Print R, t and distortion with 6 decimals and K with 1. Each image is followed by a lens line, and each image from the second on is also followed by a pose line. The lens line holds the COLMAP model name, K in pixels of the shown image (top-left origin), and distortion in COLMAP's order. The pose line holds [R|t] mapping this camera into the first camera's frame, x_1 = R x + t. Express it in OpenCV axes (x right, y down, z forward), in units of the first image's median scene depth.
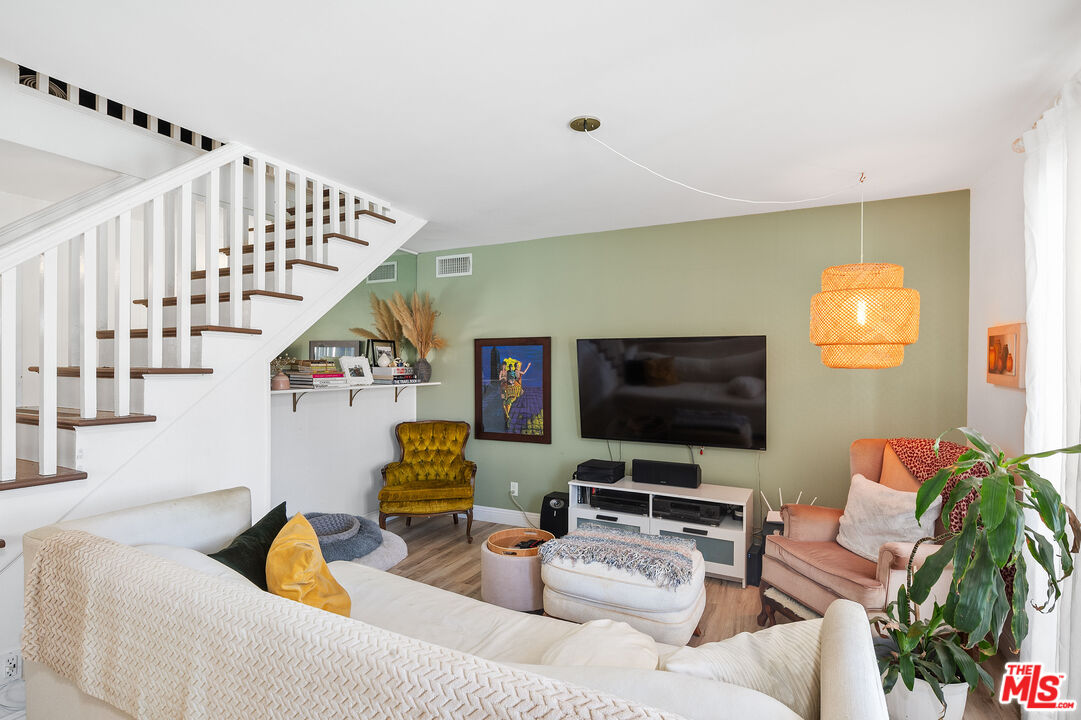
lens RADIAL K [[549.7, 0, 540.3], [0, 549.7, 364.2], [0, 0, 1]] dist [-0.000406, -0.000096]
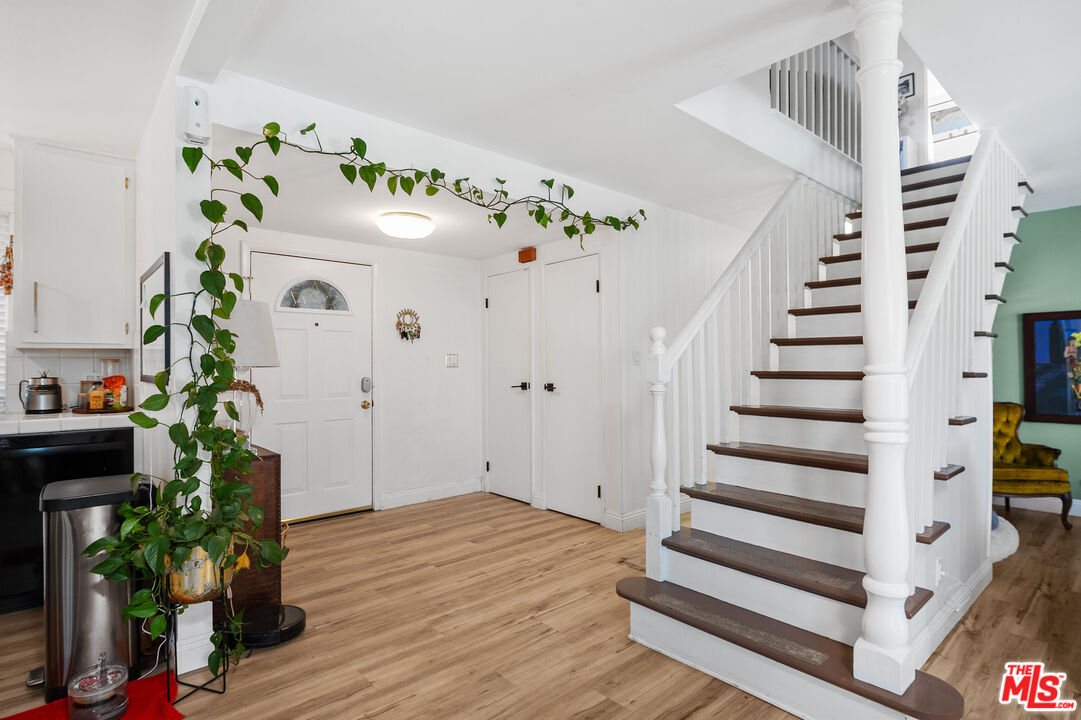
lens RADIAL K [[549.7, 0, 541.5], [0, 549.7, 361.6], [0, 0, 1]] dist [-0.000406, -0.000096]
pose [[0.926388, -0.014379, -0.376296, -0.539885], [0.012691, 0.999895, -0.006964, 0.031598], [0.376357, 0.001676, 0.926473, -0.179192]]
